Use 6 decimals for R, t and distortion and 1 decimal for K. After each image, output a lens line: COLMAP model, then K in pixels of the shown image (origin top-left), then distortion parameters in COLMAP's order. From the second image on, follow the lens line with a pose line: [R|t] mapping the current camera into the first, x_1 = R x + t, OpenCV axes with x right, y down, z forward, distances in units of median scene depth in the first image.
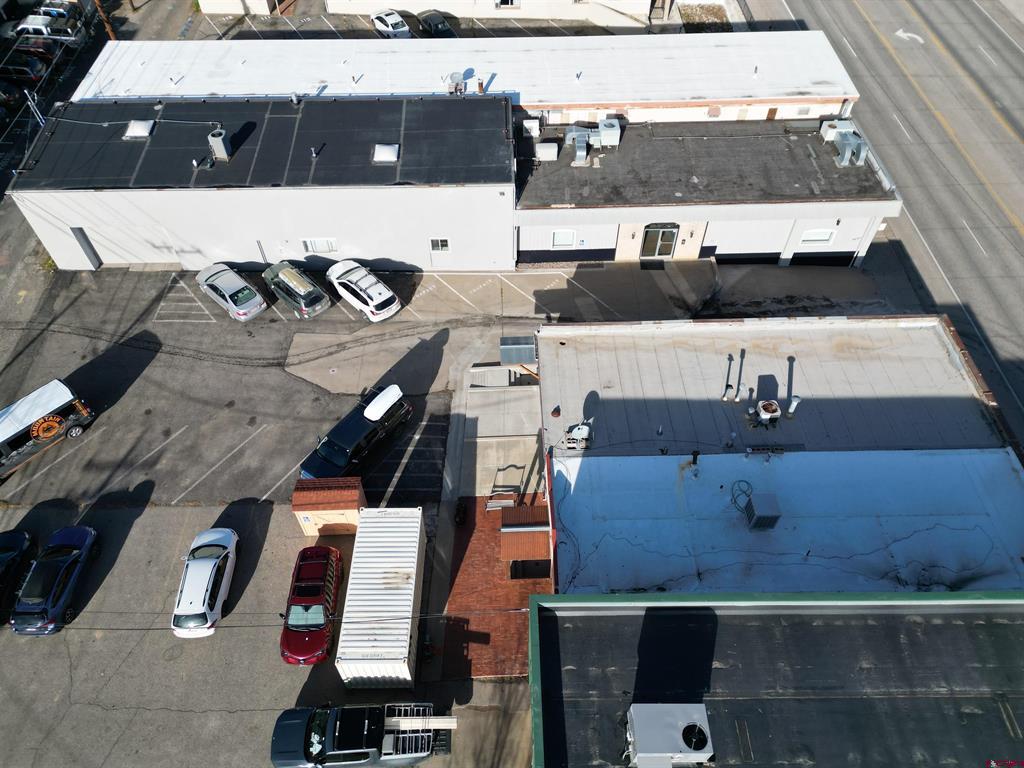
lens RADIAL K [[705.6, 0, 513.3], [0, 705.6, 381.3], [0, 0, 1]] dist [0.087306, -0.094321]
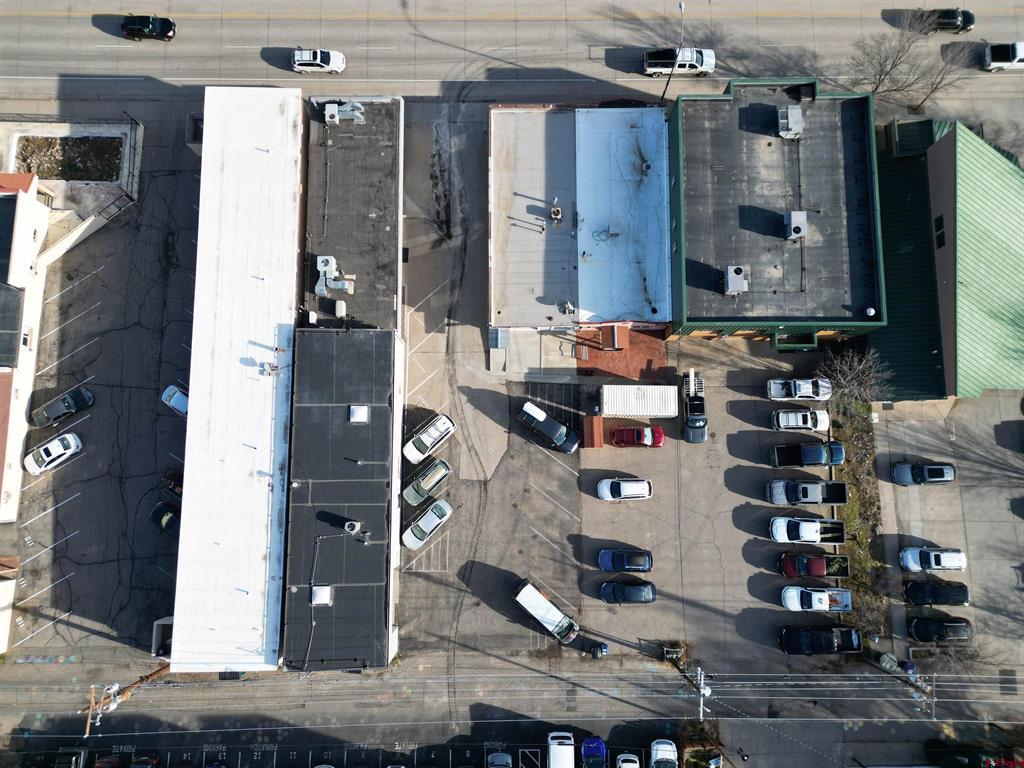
lens RADIAL K [[705.6, 0, 513.3], [0, 705.6, 381.3], [0, 0, 1]] dist [0.087306, -0.094321]
pose [[0.021903, -0.989582, 0.142293, -0.327537], [0.773048, 0.107017, 0.625255, -1.041275], [-0.633969, 0.096305, 0.767339, -0.339478]]
